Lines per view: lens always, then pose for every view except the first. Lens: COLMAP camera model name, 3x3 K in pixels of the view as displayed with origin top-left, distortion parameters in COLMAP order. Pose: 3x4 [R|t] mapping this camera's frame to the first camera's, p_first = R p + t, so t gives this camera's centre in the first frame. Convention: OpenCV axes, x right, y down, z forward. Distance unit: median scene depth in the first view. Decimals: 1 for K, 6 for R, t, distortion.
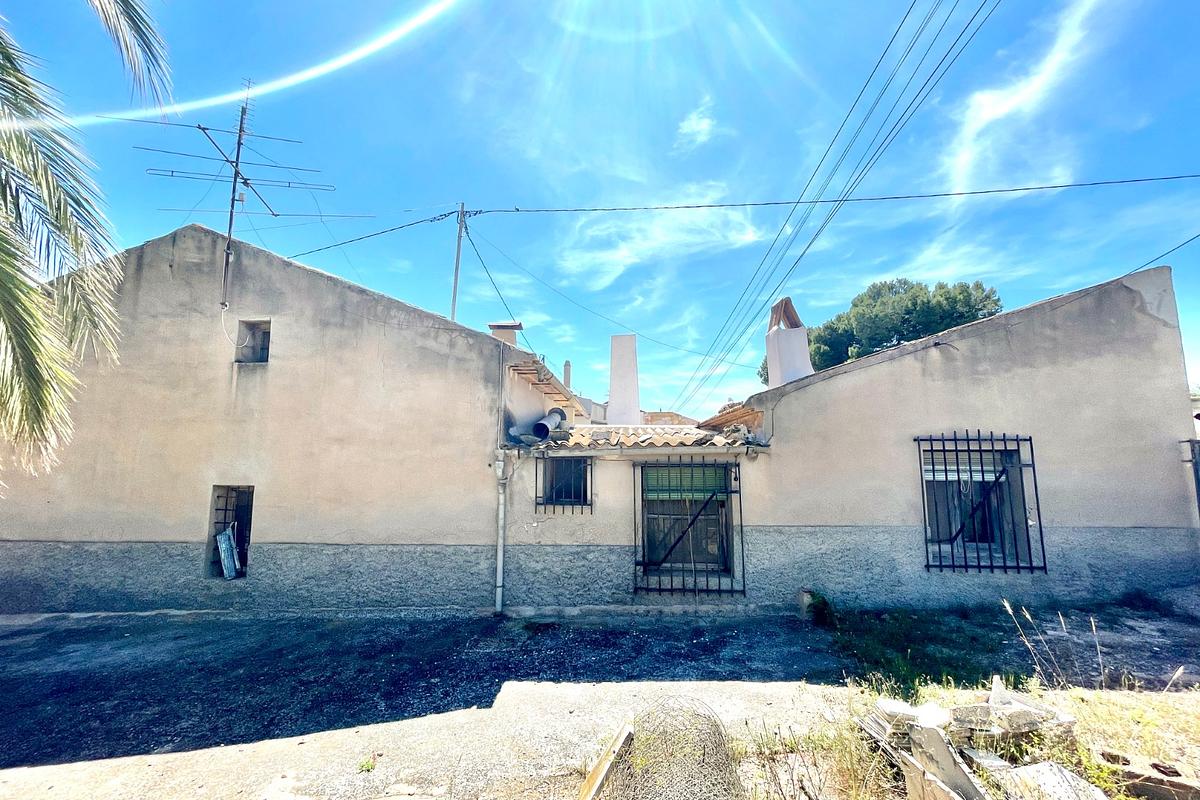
lens RADIAL K [[478.4, 0, 604.4], [0, 478.4, 392.3], [0, 0, 1]] dist [0.000280, 0.000527]
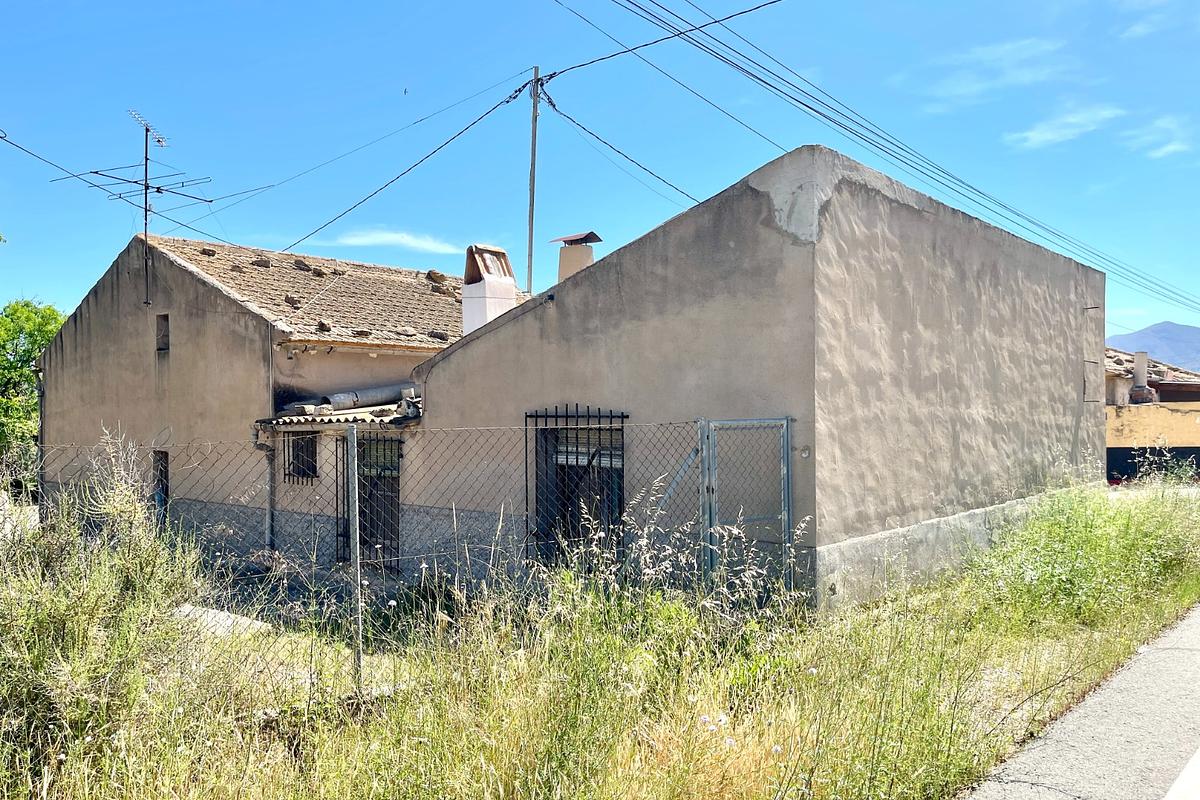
lens RADIAL K [[902.9, 0, 573.6], [0, 902.9, 412.2], [0, 0, 1]] dist [0.046820, -0.010056]
pose [[0.780143, -0.001376, -0.625599, 1.674446], [0.079749, 0.992058, 0.097268, -0.054456], [0.620497, -0.125773, 0.774057, -0.172149]]
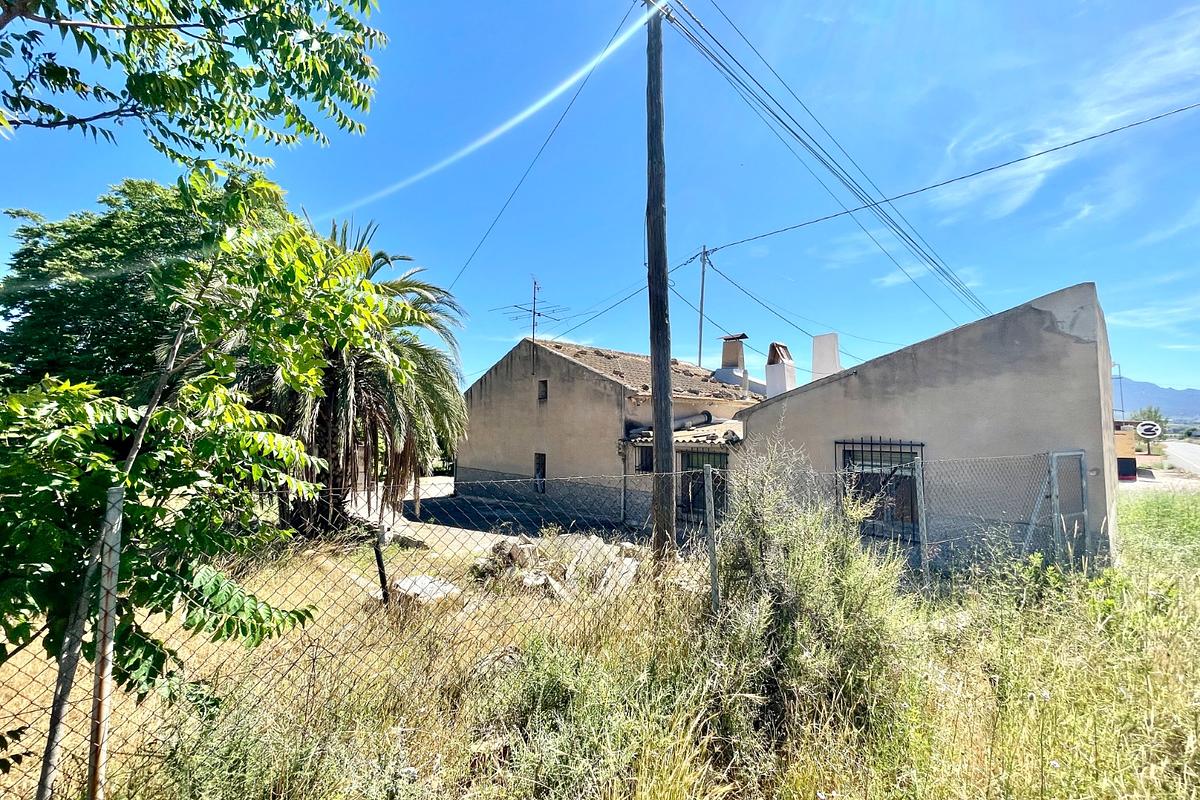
lens RADIAL K [[478.4, 0, 595.4], [0, 478.4, 397.0], [0, 0, 1]] dist [0.000280, 0.000527]
pose [[0.720753, -0.038230, -0.692137, 1.106958], [0.080456, 0.996343, 0.028750, -0.131467], [0.688507, -0.076409, 0.721193, -0.499596]]
